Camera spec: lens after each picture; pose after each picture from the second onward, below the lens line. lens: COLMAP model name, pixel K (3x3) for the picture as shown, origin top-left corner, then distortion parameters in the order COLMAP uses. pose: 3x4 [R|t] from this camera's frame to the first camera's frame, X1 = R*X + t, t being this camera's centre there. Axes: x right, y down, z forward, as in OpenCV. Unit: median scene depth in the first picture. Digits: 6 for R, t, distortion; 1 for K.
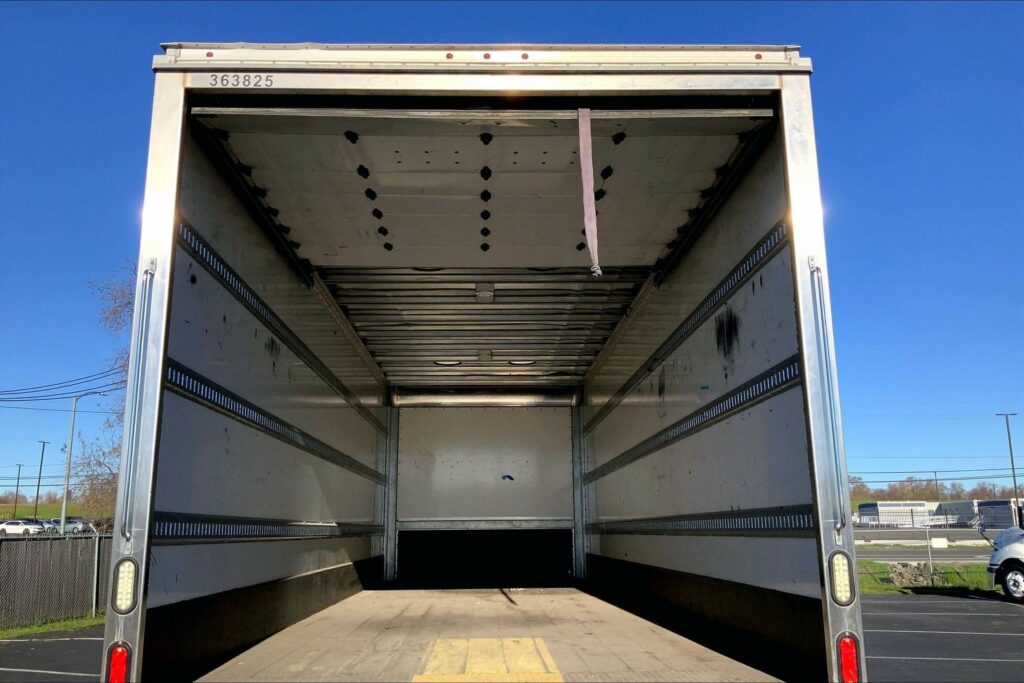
lens RADIAL K [[844.8, 0, 511.0], [0, 844.8, 342.8], [0, 0, 1]] dist [0.092213, -0.168657]
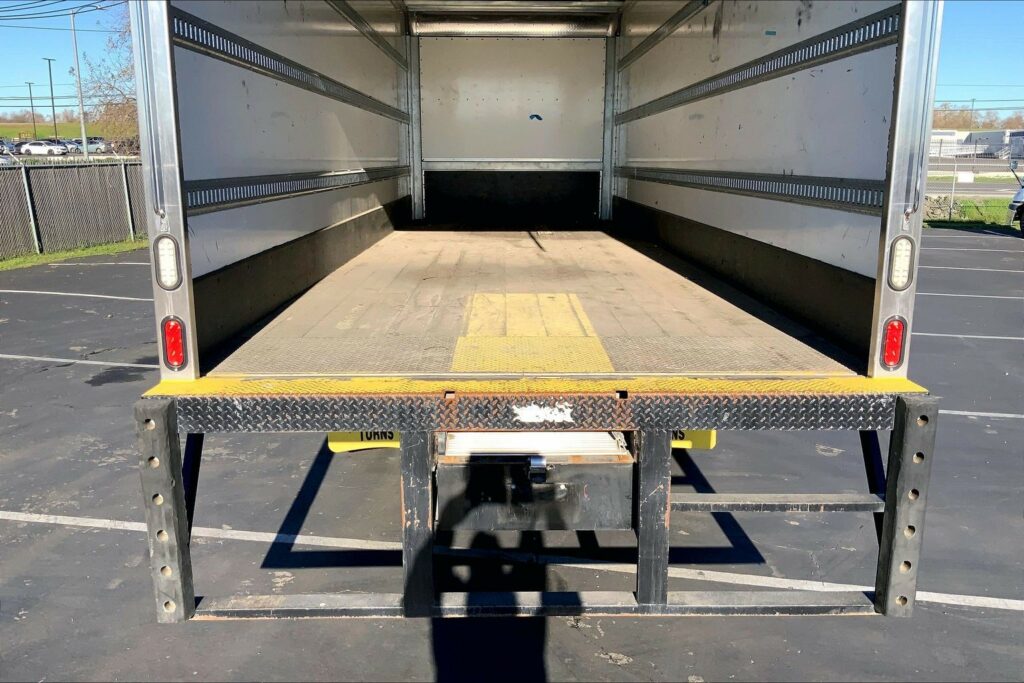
lens RADIAL K [[844.8, 0, 511.3], [0, 844.8, 345.4], [0, 0, 1]] dist [0.092213, -0.168657]
pose [[0.999694, 0.015958, -0.018877, -0.017844], [-0.006485, 0.906257, 0.422677, -0.023835], [0.023853, -0.422426, 0.906084, 0.039014]]
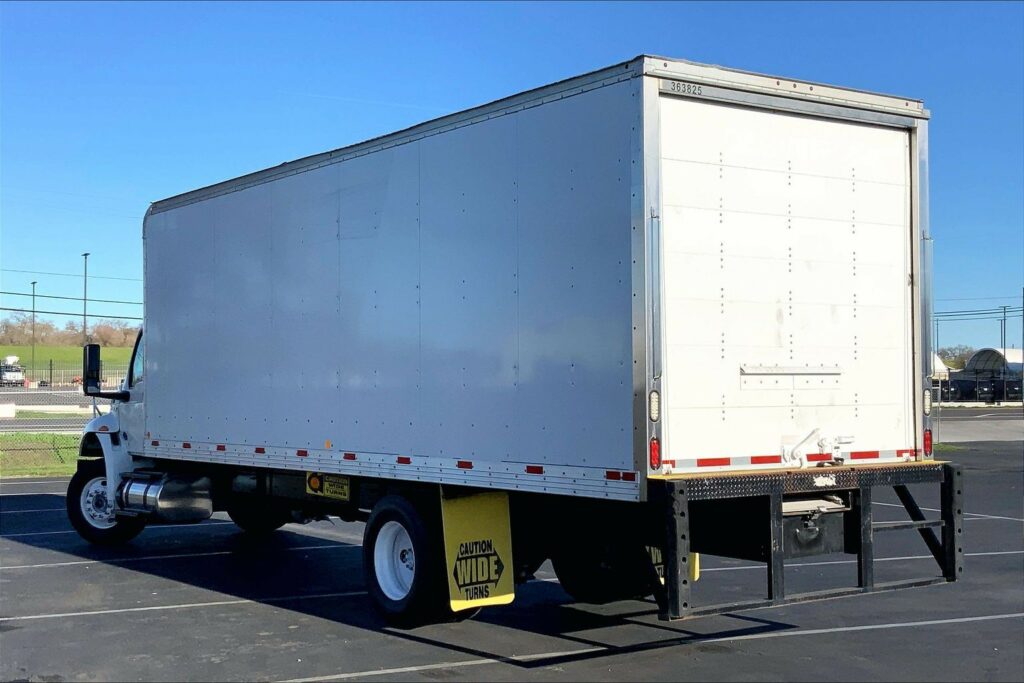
lens RADIAL K [[1413.1, 0, 510.7], [0, 1413.1, 343.9], [0, 0, 1]] dist [0.020505, 0.000000]
pose [[0.831341, 0.022659, 0.555300, -1.140687], [-0.122438, 0.982087, 0.143229, -0.104676], [-0.542107, -0.187062, 0.819224, -0.574506]]
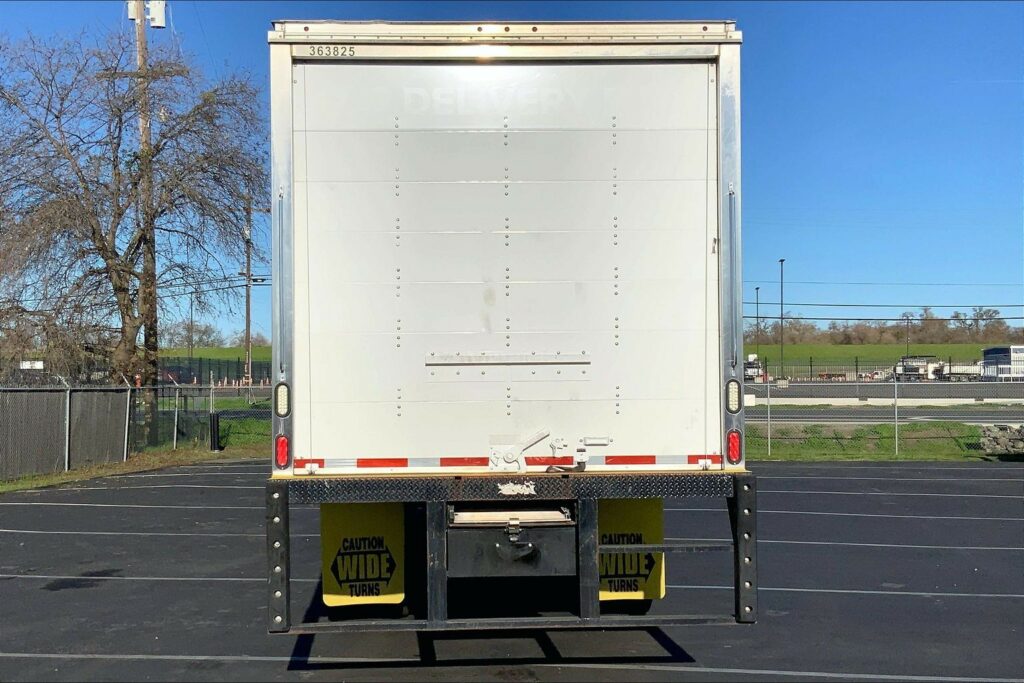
lens RADIAL K [[1282.4, 0, 507.6], [0, 1282.4, 352.5], [0, 0, 1]] dist [0.072867, 0.000000]
pose [[0.999753, 0.001623, 0.022155, -0.042840], [-0.005775, 0.982023, 0.188672, -0.128368], [-0.021451, -0.188754, 0.981790, -0.671897]]
